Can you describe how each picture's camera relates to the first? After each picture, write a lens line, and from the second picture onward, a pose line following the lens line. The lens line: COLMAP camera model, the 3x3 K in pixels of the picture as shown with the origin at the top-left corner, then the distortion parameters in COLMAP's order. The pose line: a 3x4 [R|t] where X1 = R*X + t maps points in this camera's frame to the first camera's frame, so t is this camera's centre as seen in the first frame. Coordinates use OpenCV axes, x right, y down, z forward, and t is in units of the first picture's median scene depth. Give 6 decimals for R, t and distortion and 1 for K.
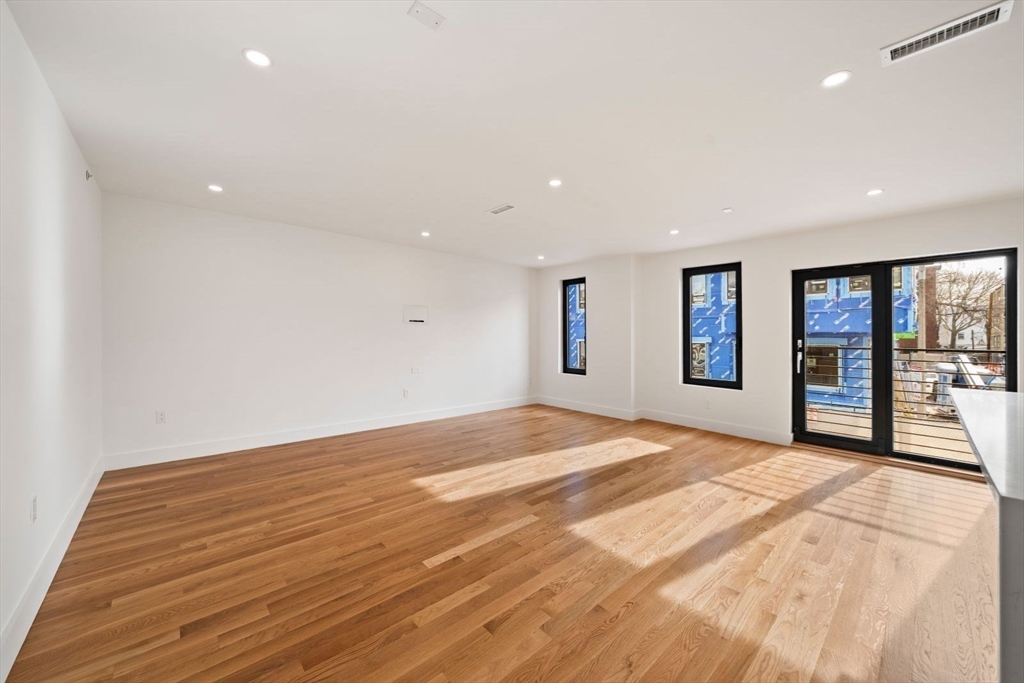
lens RADIAL K [[367.3, 0, 512.2], [0, 367.3, 341.8], [0, 0, 1]] dist [-0.005144, -0.000221]
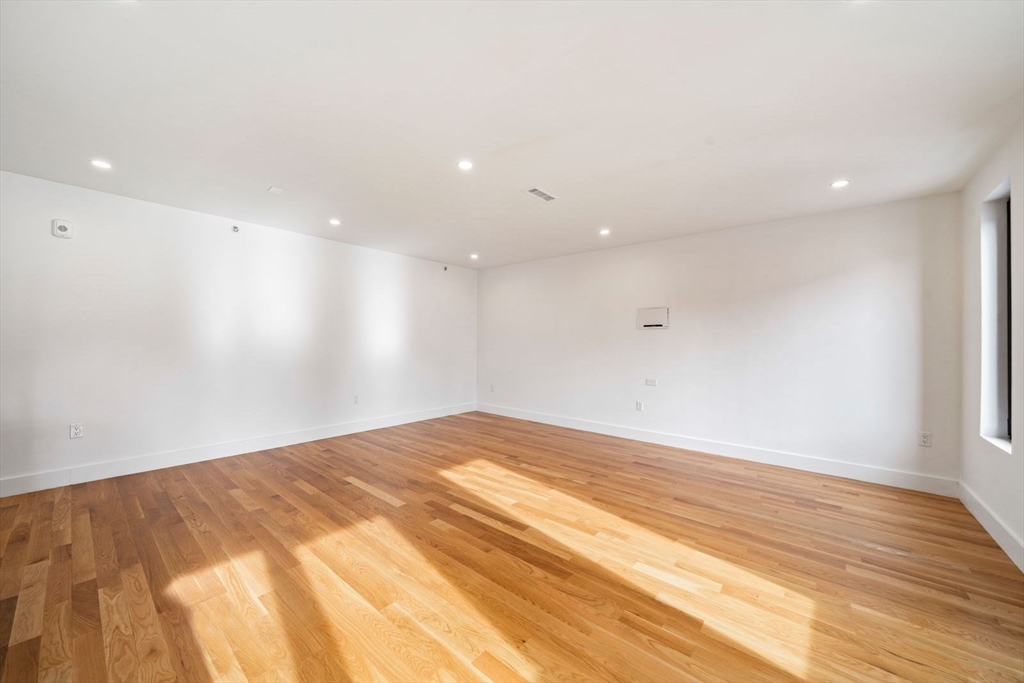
lens RADIAL K [[367.3, 0, 502.2], [0, 367.3, 339.8], [0, 0, 1]] dist [-0.005144, -0.000221]
pose [[0.146954, -0.017130, -0.988995, 1.270601], [-0.023121, 0.999517, -0.020748, 0.007356], [0.988873, 0.025915, 0.146487, 1.207727]]
